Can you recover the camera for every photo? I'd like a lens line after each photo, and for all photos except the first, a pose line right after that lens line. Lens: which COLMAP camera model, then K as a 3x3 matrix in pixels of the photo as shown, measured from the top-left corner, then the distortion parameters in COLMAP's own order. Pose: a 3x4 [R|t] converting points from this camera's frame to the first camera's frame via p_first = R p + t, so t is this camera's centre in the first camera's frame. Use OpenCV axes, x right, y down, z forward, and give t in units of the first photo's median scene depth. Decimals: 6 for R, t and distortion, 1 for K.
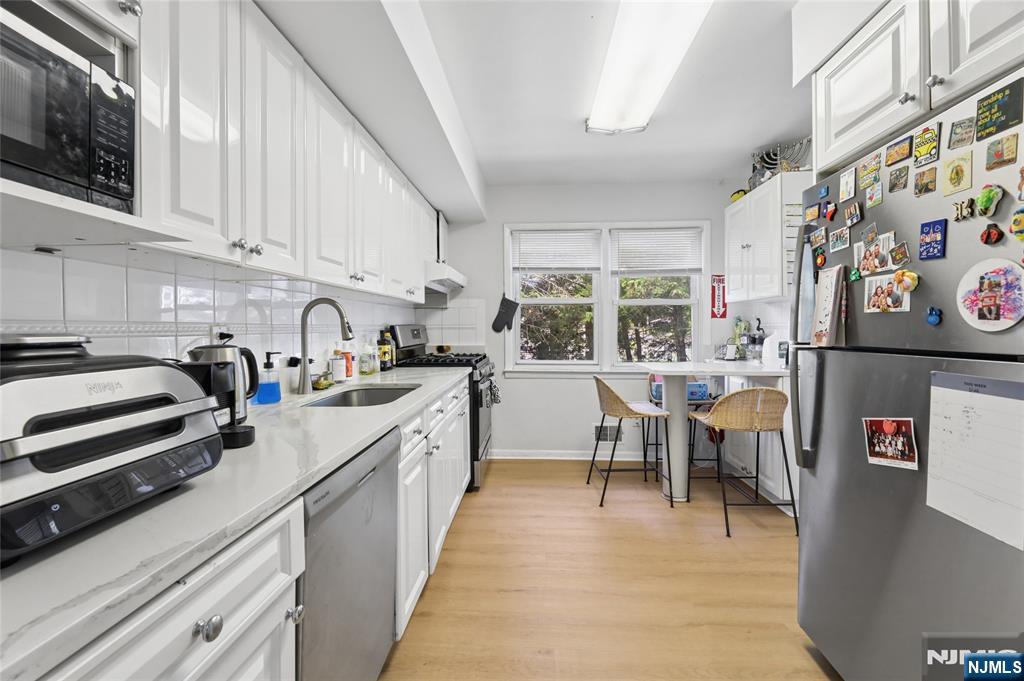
lens RADIAL K [[415.8, 0, 512.0], [0, 415.8, 340.5], [0, 0, 1]] dist [-0.000236, 0.000013]
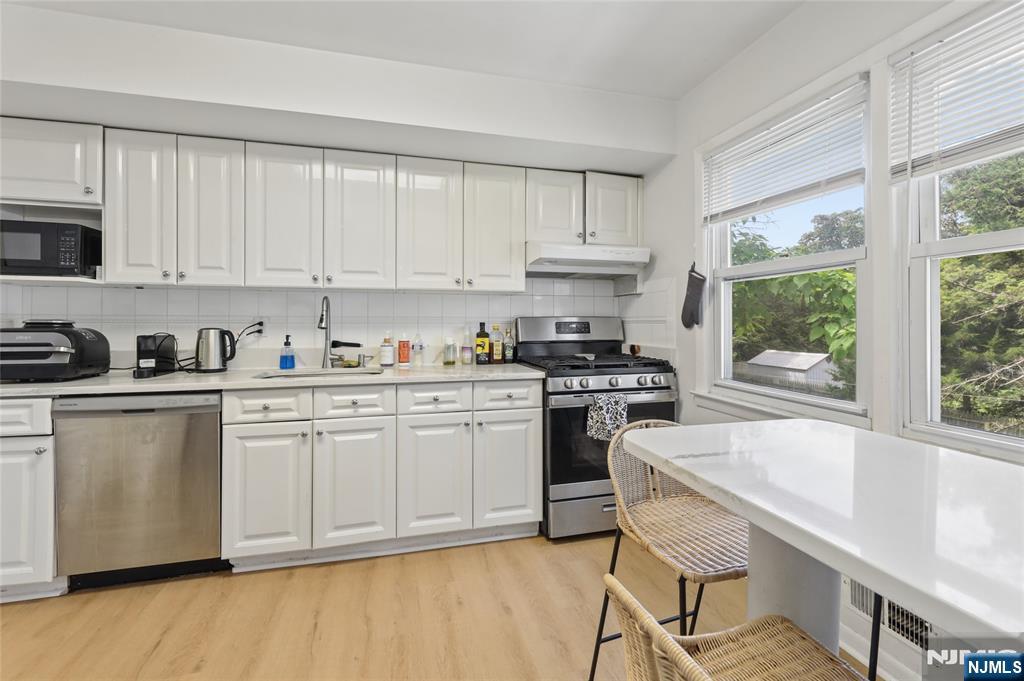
lens RADIAL K [[432.5, 0, 509.7], [0, 432.5, 324.7], [0, 0, 1]] dist [-0.000540, -0.000100]
pose [[0.301869, 0.003107, -0.953344, 0.513063], [-0.032466, 0.999448, -0.007023, -0.011159], [0.952796, 0.033072, 0.301804, 0.572523]]
